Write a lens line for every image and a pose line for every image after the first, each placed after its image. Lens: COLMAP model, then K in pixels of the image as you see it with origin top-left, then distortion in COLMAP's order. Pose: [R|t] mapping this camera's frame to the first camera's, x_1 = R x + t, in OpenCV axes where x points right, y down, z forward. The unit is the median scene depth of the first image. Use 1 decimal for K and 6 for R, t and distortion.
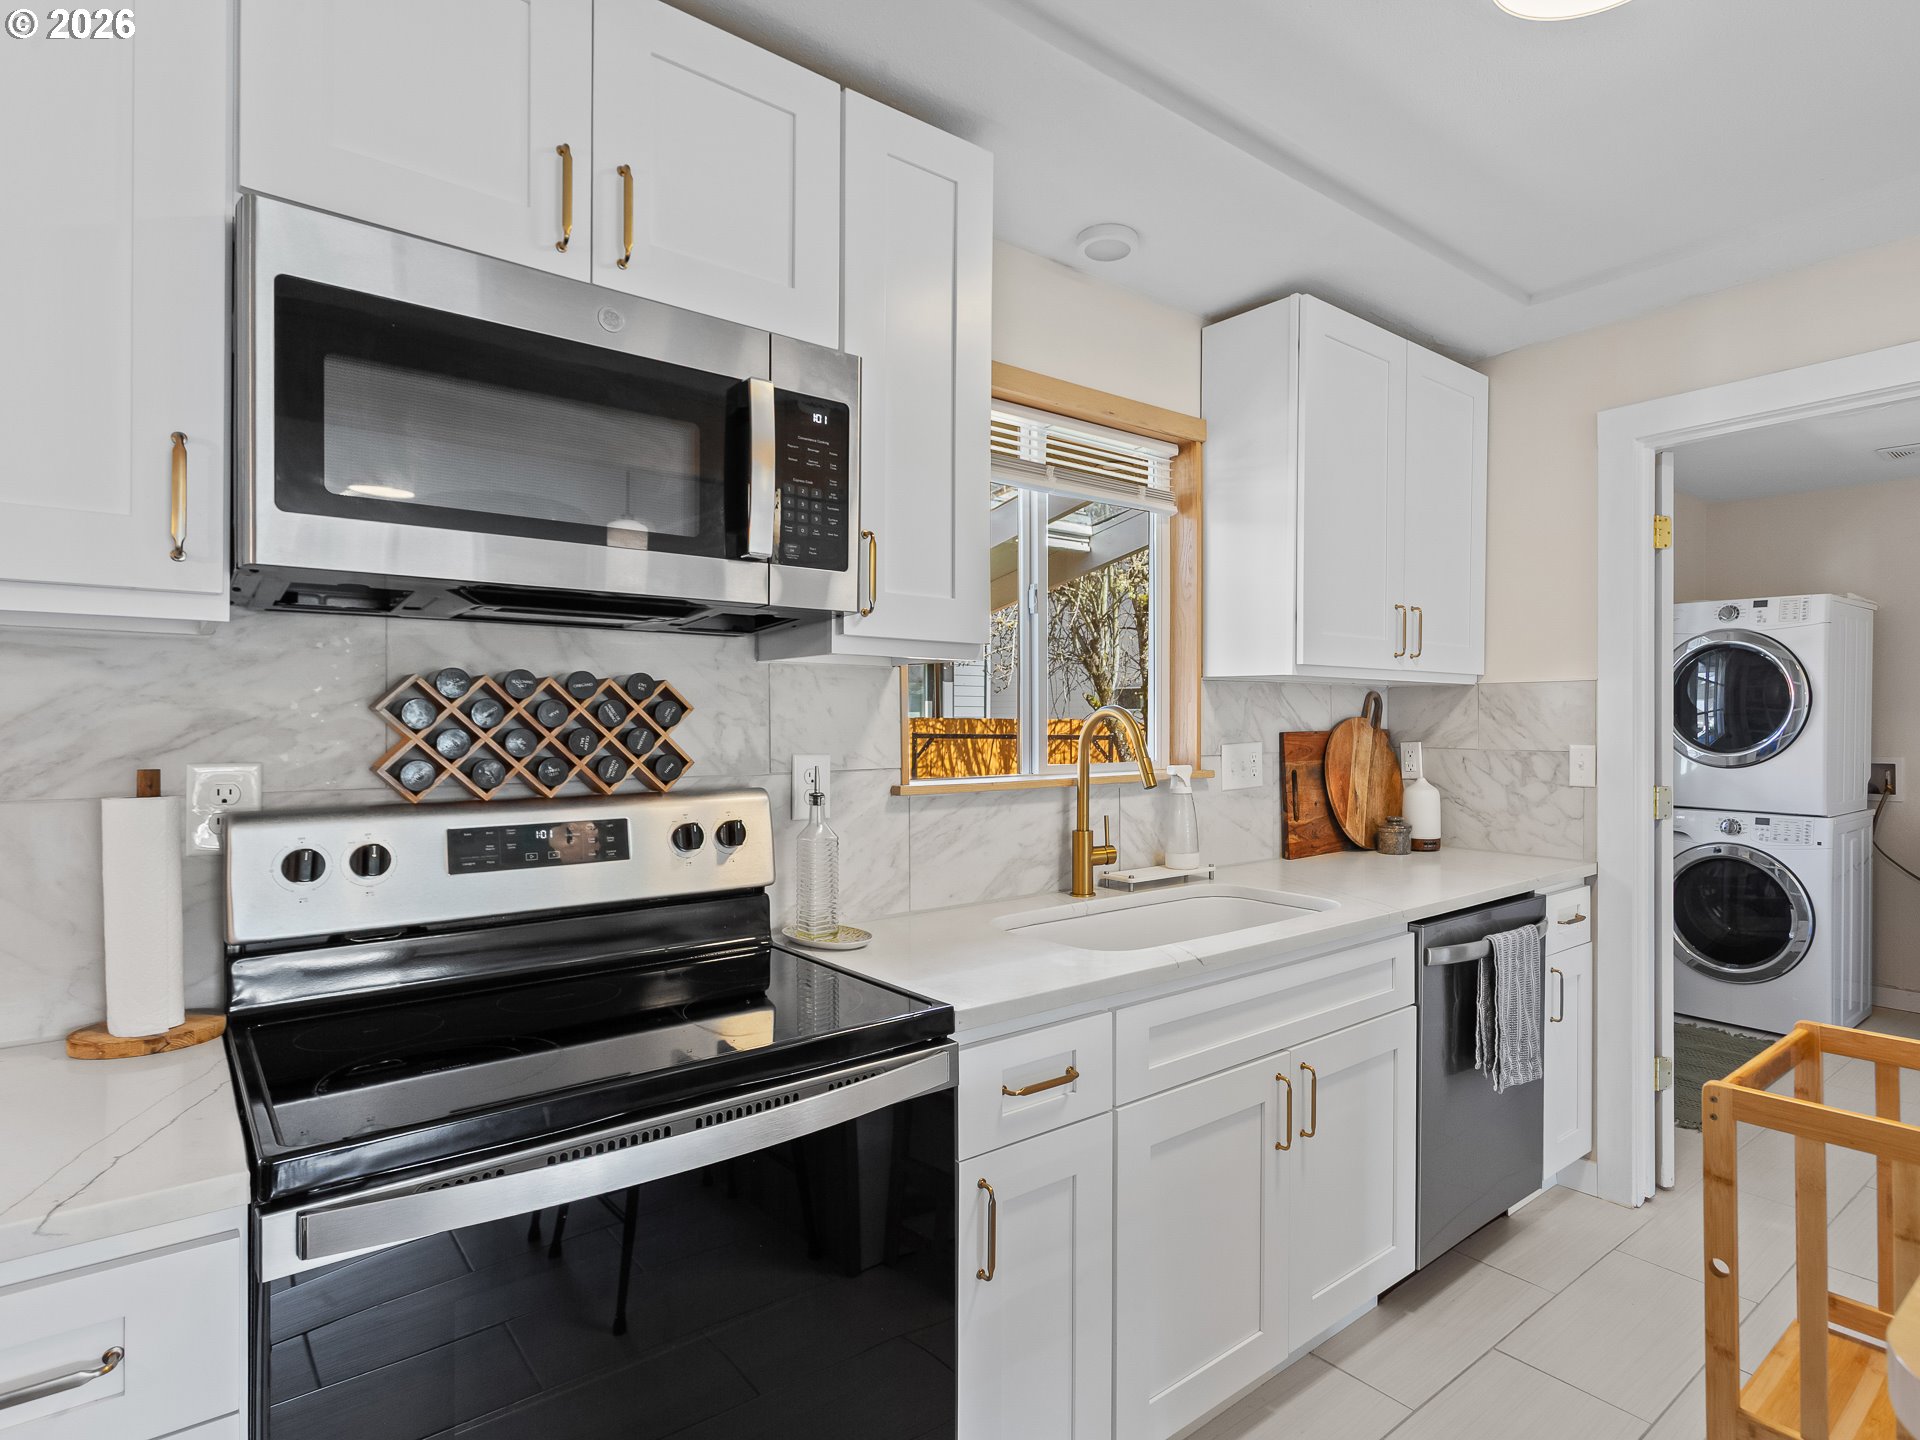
lens RADIAL K [[1038.2, 0, 1060.1], [0, 1038.2, 727.9], [0, 0, 1]] dist [0.000787, 0.001267]
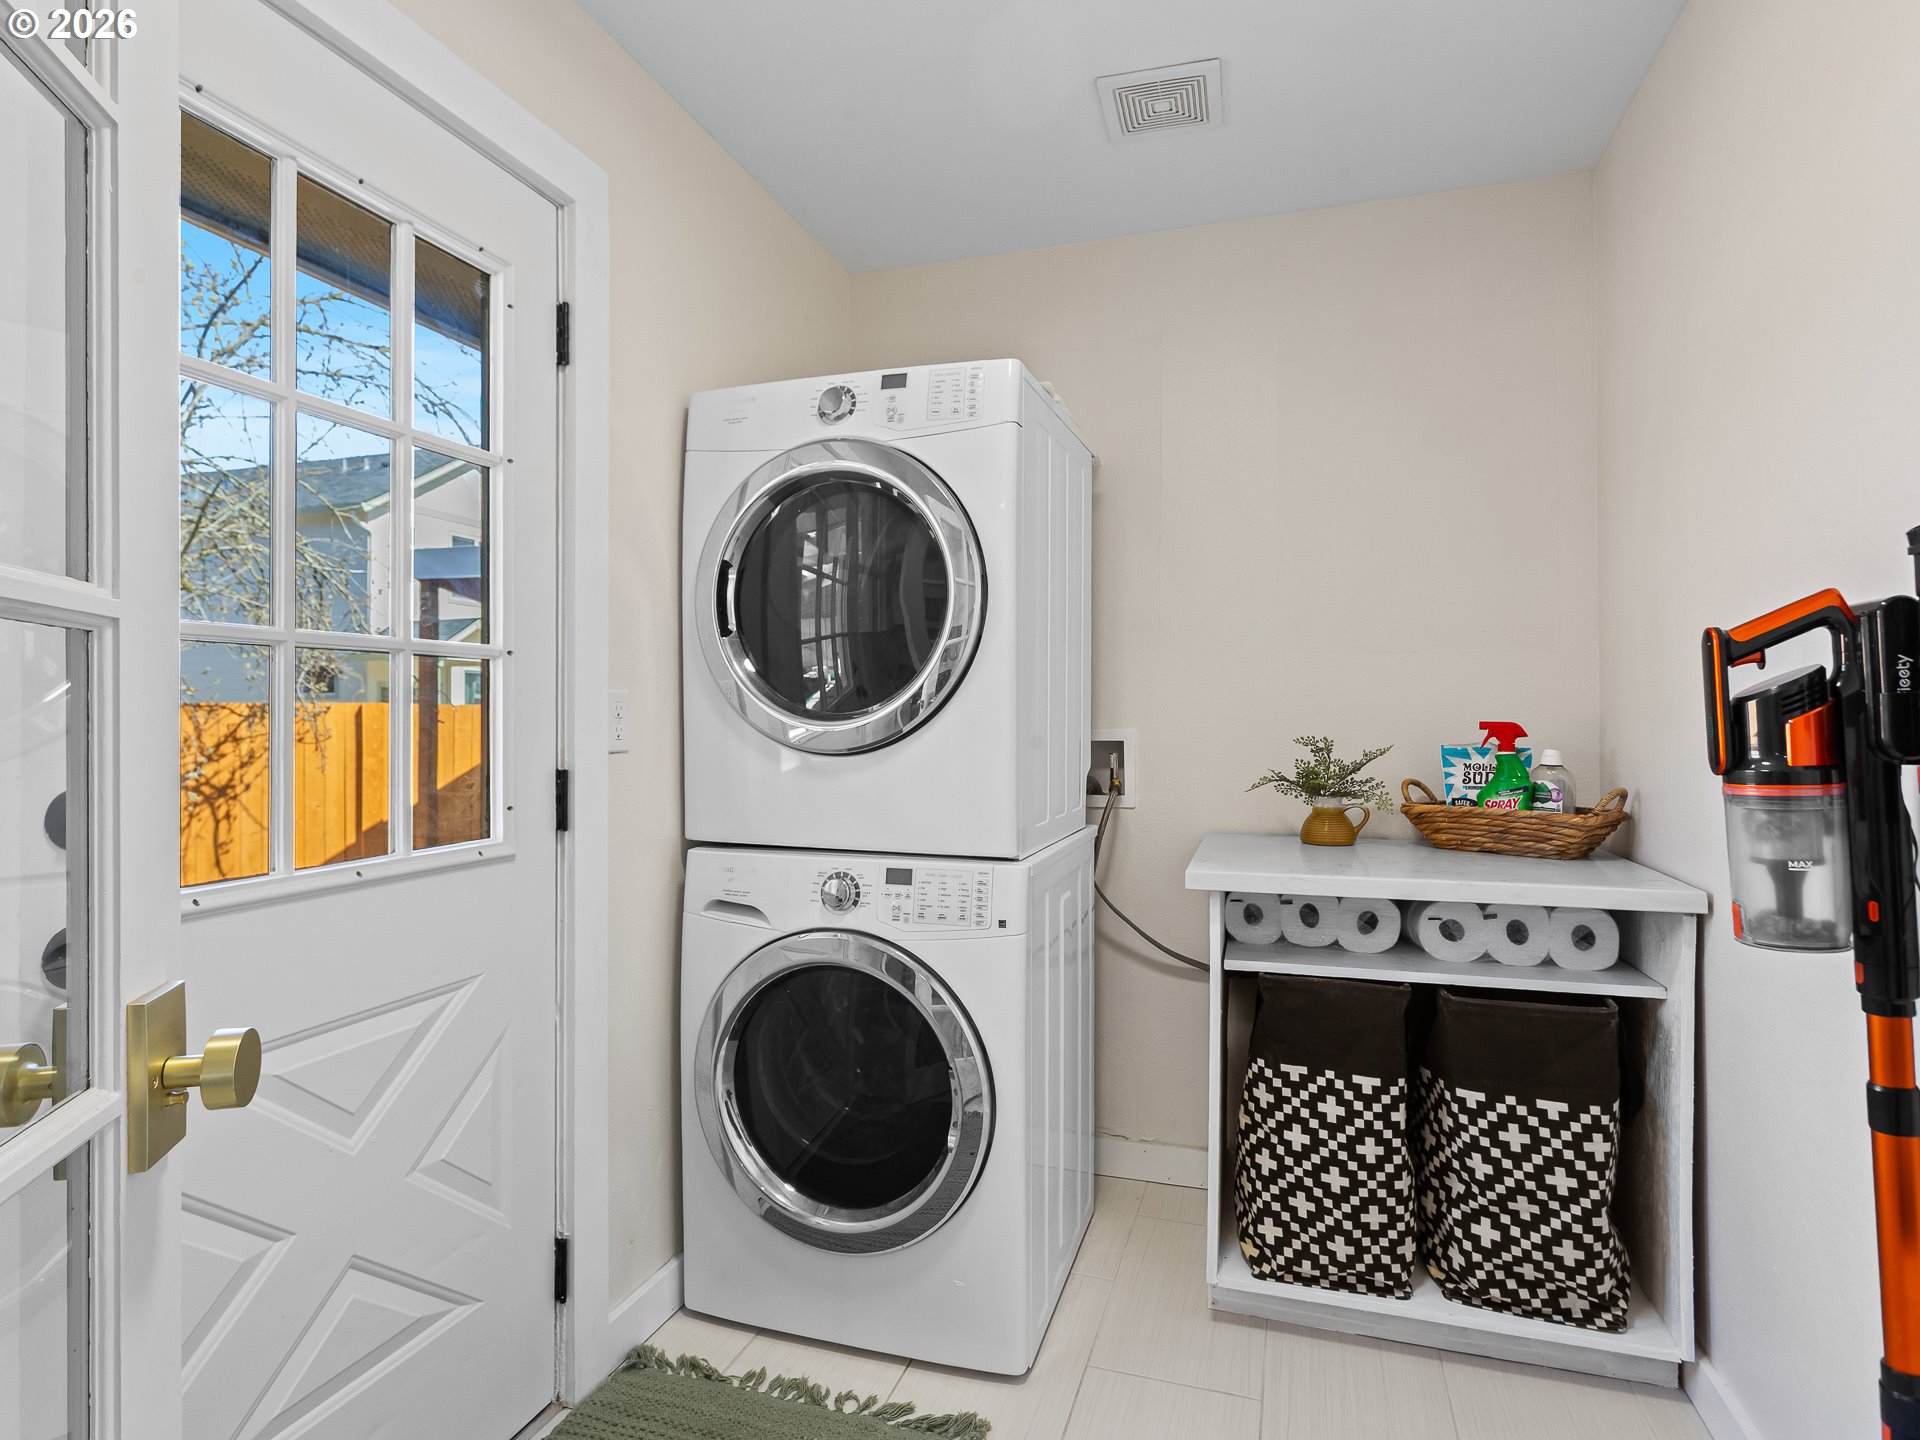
lens RADIAL K [[1038.2, 0, 961.3], [0, 1038.2, 720.6], [0, 0, 1]] dist [0.000787, 0.001267]
pose [[0.853355, -0.006563, 0.521288, 0.742709], [0.005065, 0.999978, 0.004297, 0.035476], [-0.521305, -0.001026, 0.853370, 0.966420]]
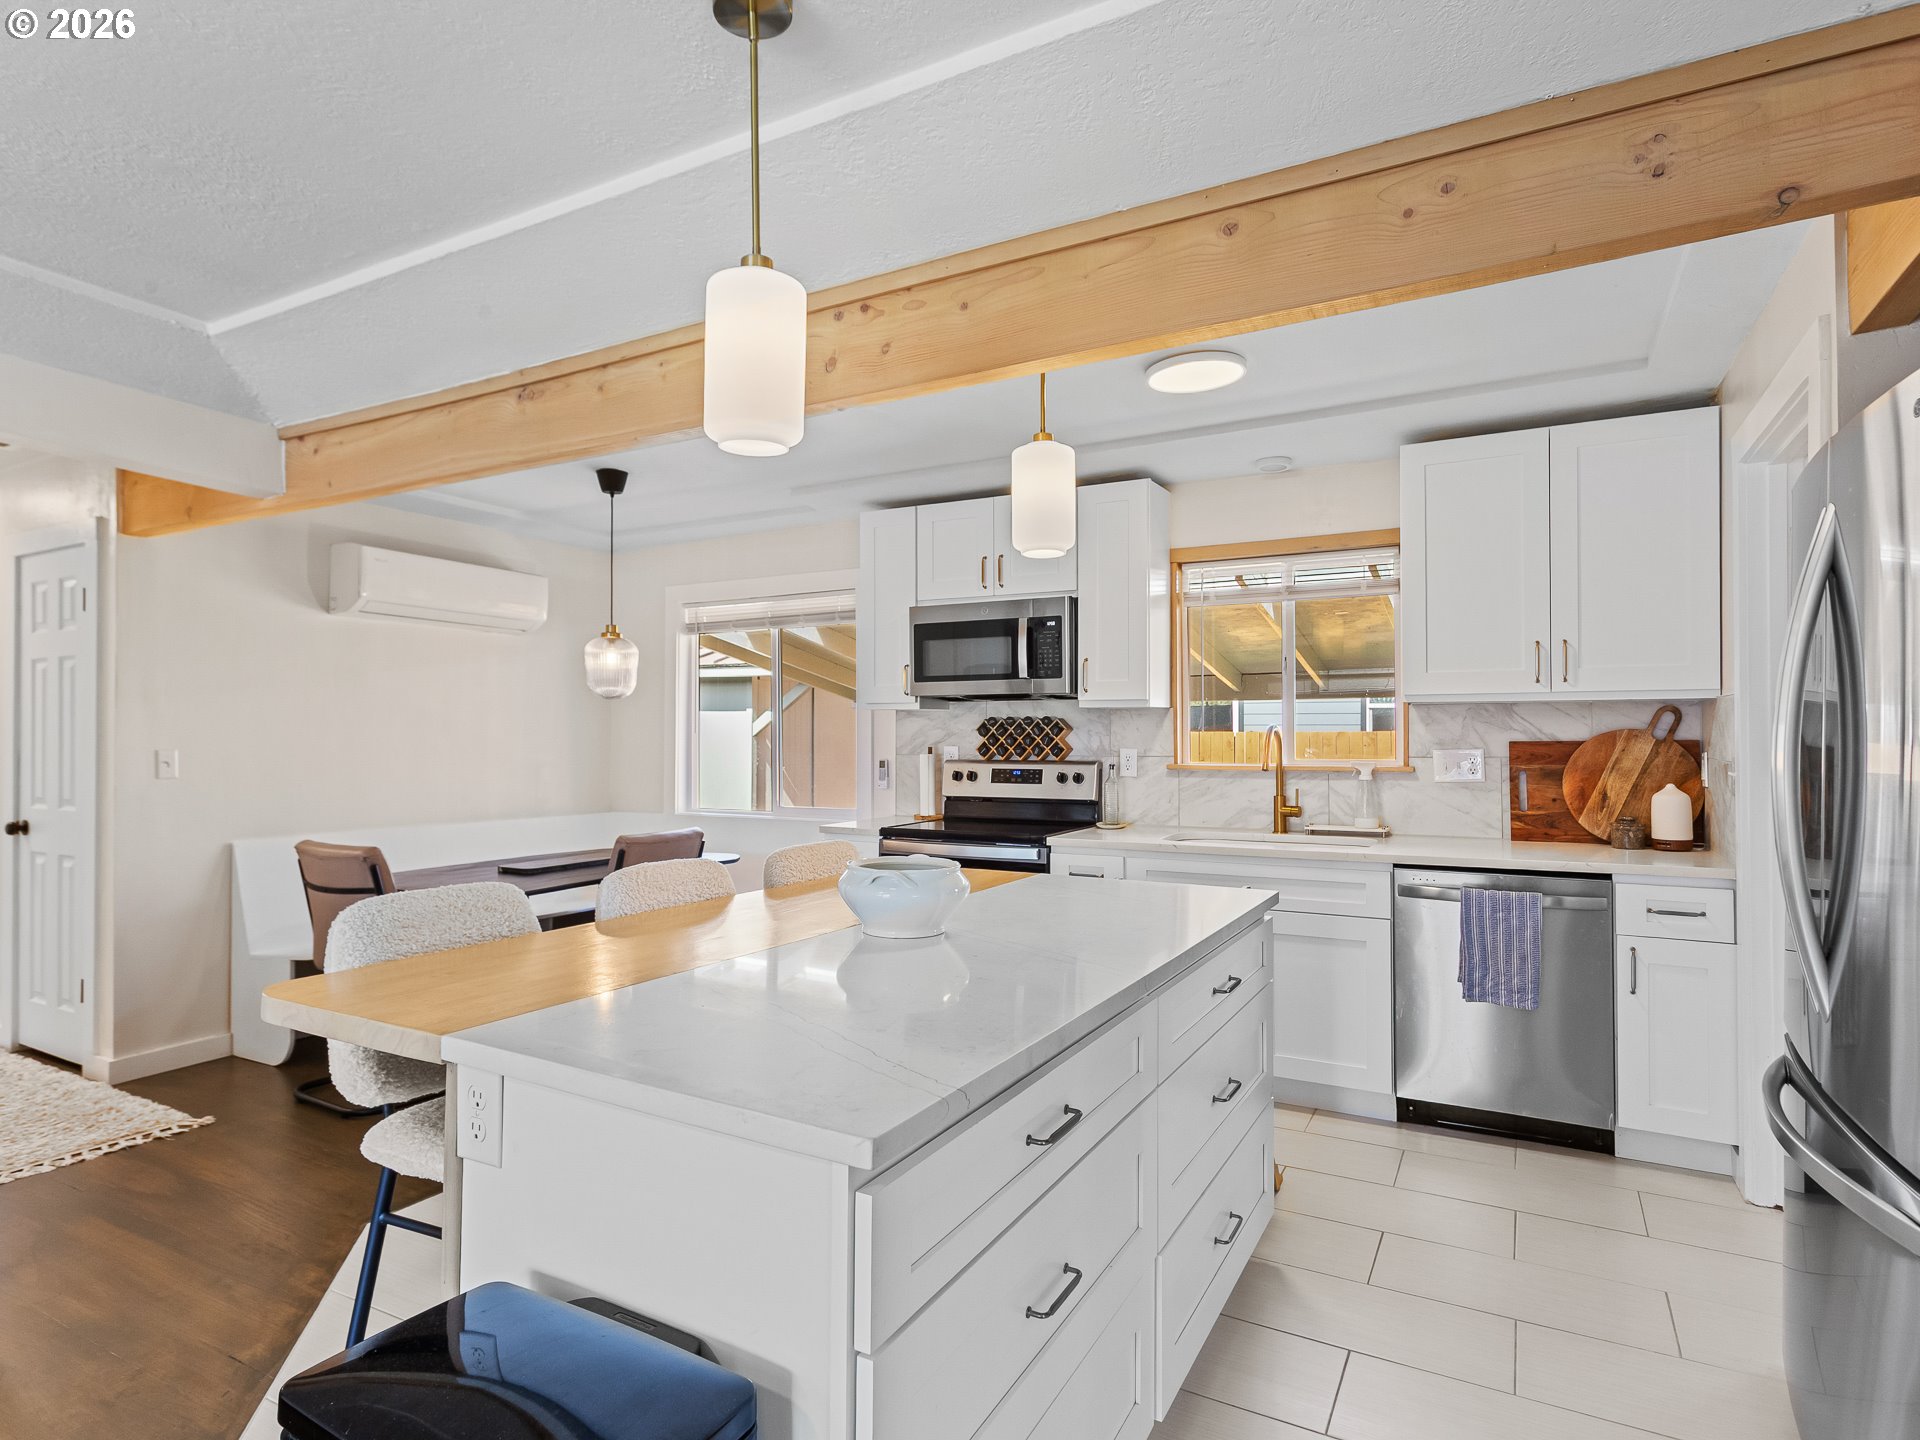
lens RADIAL K [[1038.2, 0, 949.5], [0, 1038.2, 721.2], [0, 0, 1]] dist [0.000787, 0.001267]
pose [[0.347940, -0.008989, -0.937474, 1.261871], [-0.001554, 0.999947, -0.010165, -0.007469], [0.937515, 0.004994, 0.347908, -0.115185]]
